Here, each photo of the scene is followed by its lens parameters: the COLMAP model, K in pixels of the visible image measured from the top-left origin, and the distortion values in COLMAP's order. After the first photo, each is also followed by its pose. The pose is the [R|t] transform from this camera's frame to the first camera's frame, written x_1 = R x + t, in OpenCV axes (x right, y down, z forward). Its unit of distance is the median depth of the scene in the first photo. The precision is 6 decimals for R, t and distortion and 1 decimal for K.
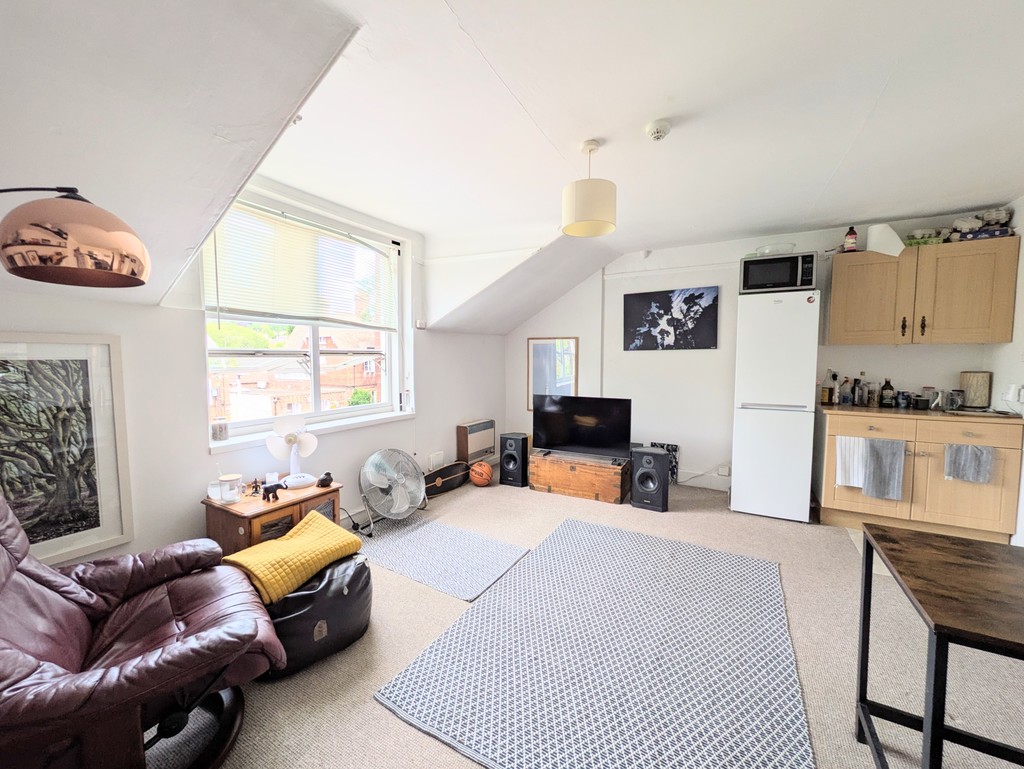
lens RADIAL K [[404.5, 0, 512.8], [0, 404.5, 383.1], [0, 0, 1]] dist [-0.000228, 0.000045]
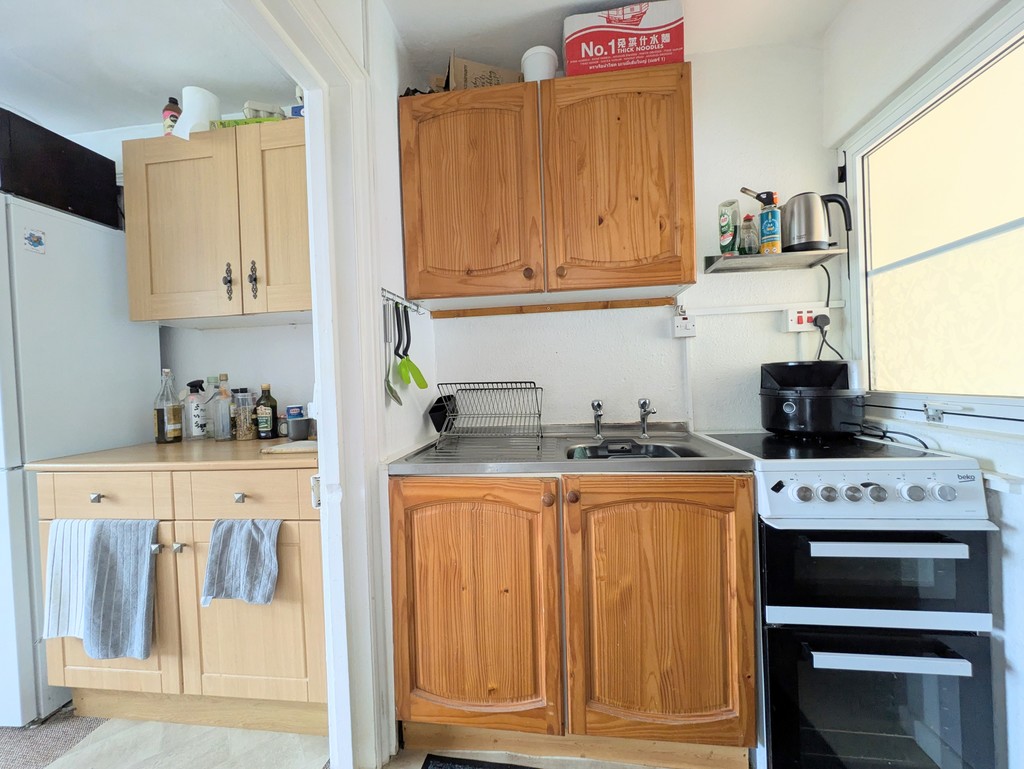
lens RADIAL K [[404.5, 0, 509.1], [0, 404.5, 386.0], [0, 0, 1]] dist [-0.000228, 0.000045]
pose [[0.928537, -0.041680, 0.368894, 1.092060], [0.061923, 0.997145, -0.043203, 0.035244], [-0.366040, 0.062958, 0.928467, 0.400184]]
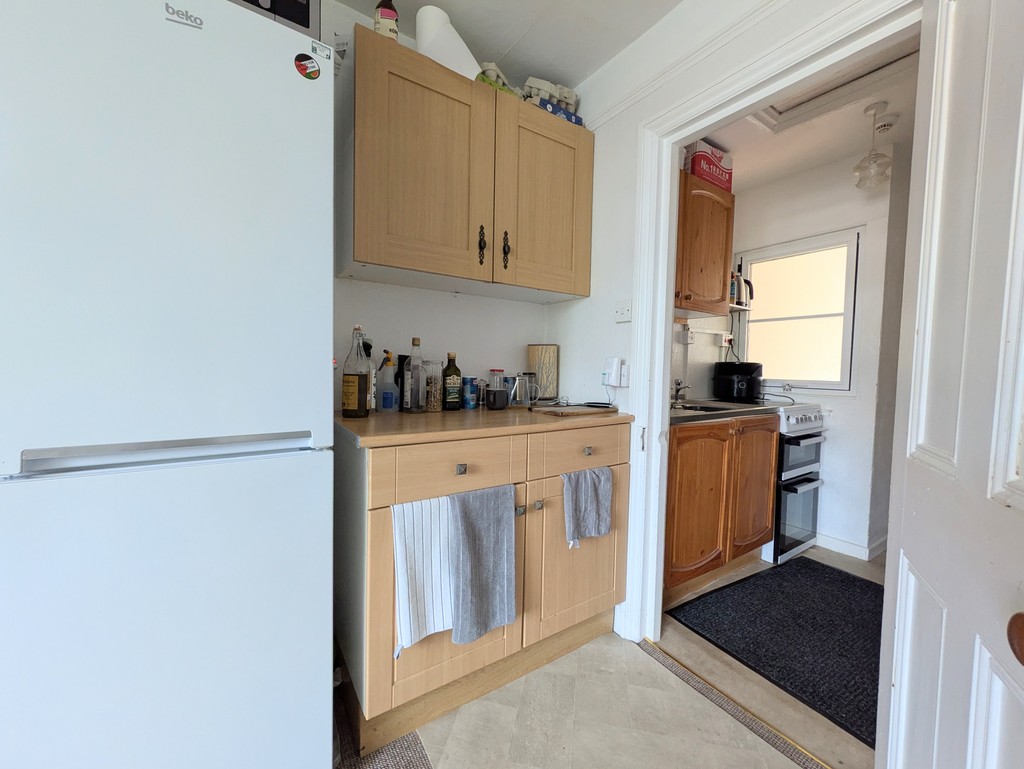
lens RADIAL K [[404.5, 0, 514.6], [0, 404.5, 383.5], [0, 0, 1]] dist [-0.000228, 0.000045]
pose [[0.456682, -0.033437, 0.889001, 0.535965], [0.036778, 0.999149, 0.018687, 0.020912], [-0.888869, 0.024162, 0.457523, 0.735911]]
